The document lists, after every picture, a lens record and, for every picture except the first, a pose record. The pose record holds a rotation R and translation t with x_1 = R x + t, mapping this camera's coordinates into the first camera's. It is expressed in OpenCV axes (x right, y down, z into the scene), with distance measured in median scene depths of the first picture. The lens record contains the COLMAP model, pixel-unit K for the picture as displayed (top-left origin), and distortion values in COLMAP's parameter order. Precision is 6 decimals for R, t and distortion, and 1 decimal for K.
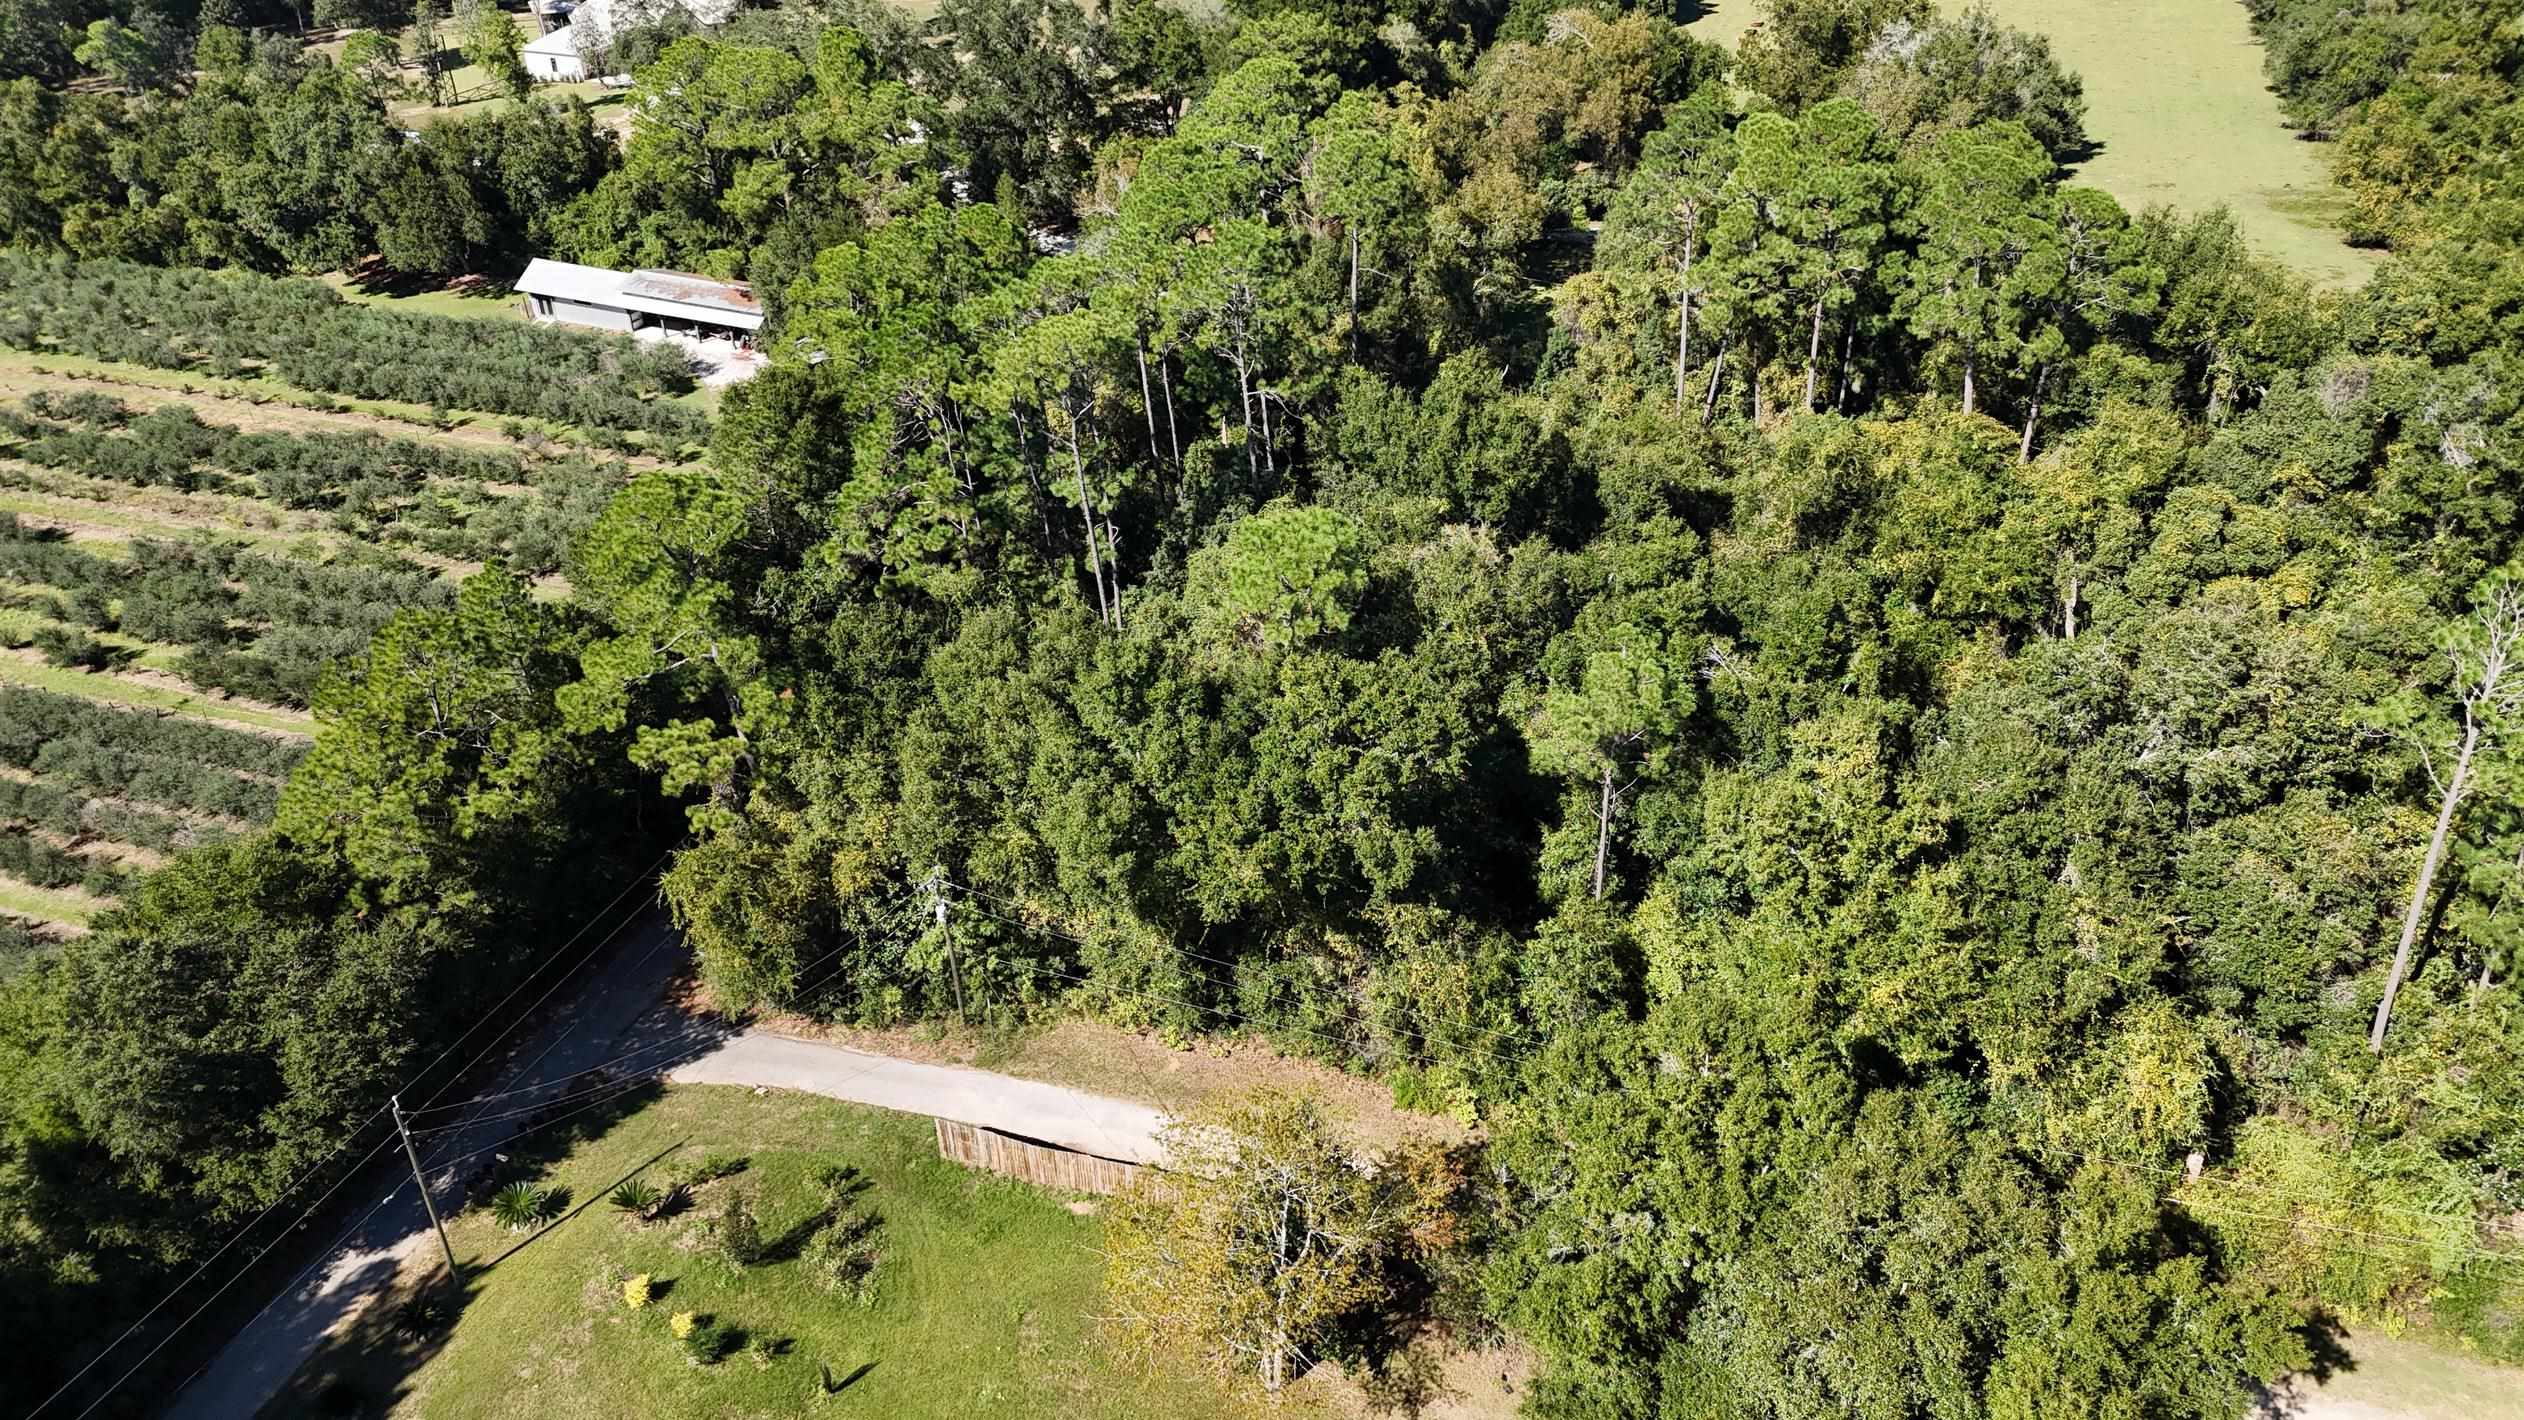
lens RADIAL K [[1861.9, 0, 1261.9], [0, 1861.9, 722.4], [0, 0, 1]] dist [0.082145, -0.077285]
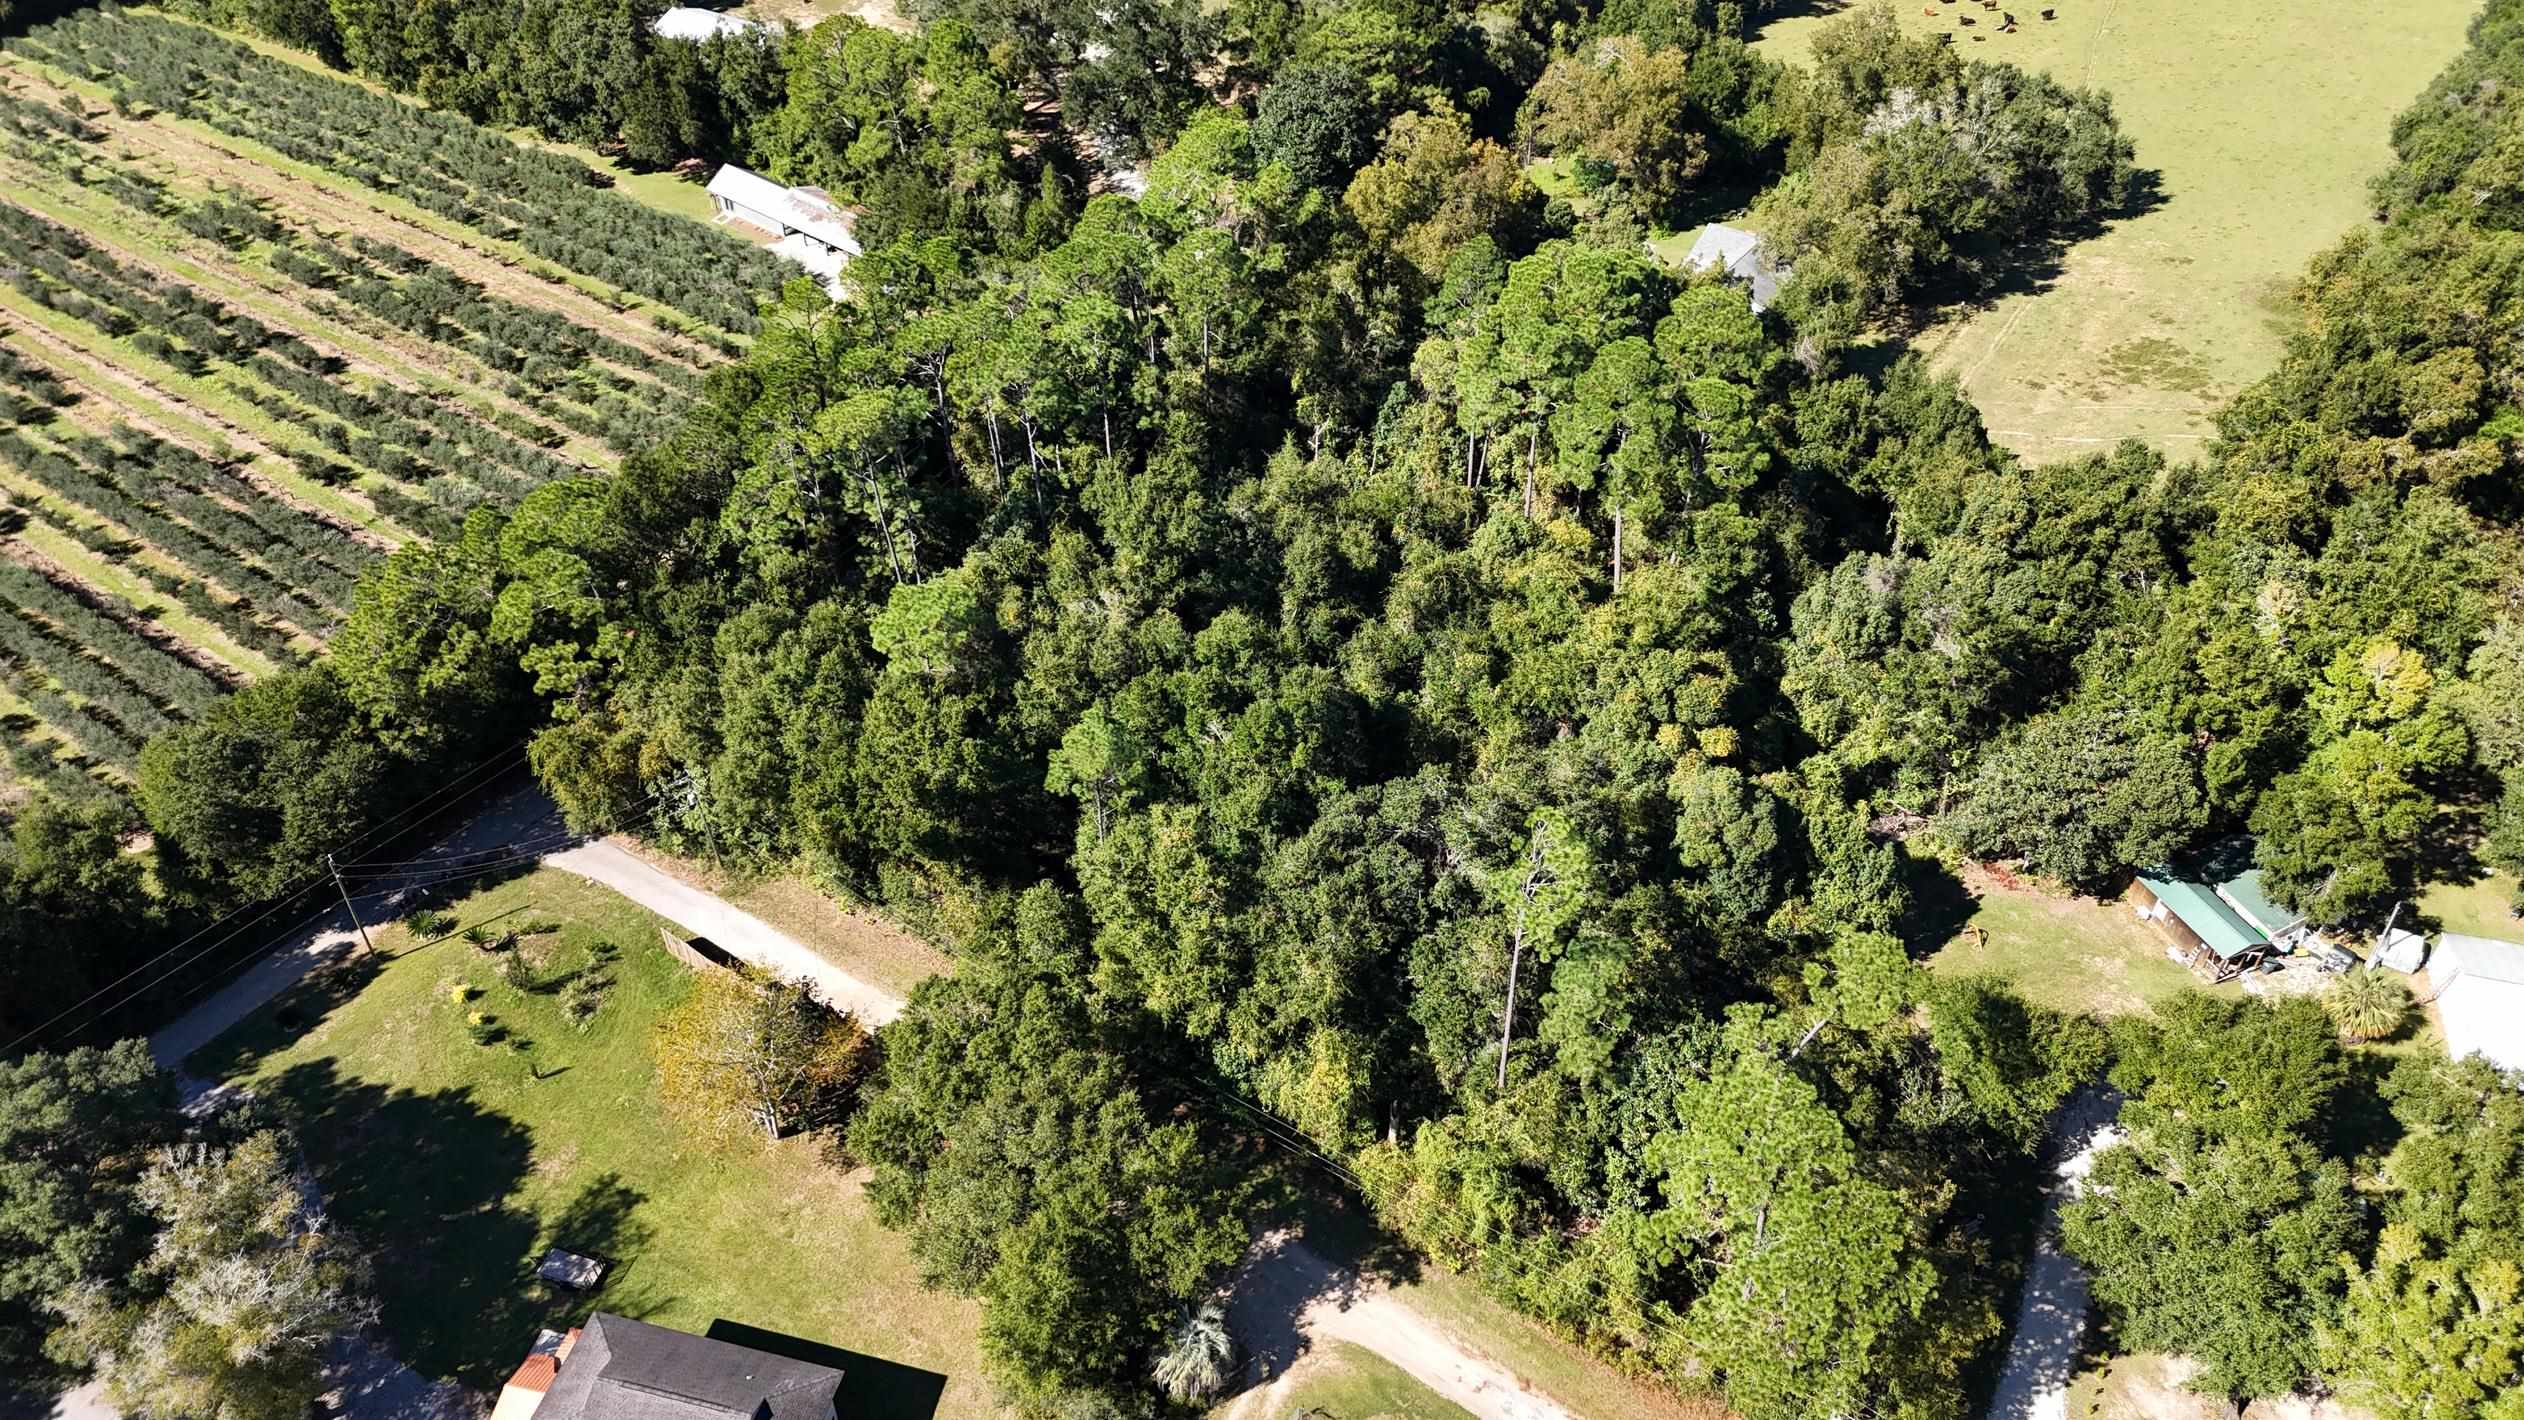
lens RADIAL K [[1861.9, 0, 1261.9], [0, 1861.9, 722.4], [0, 0, 1]] dist [0.082145, -0.077285]
pose [[0.960623, 0.190788, -0.202000, 0.555798], [-0.159874, 0.974123, 0.159766, -0.269718], [0.227254, -0.121180, 0.966267, -0.363847]]
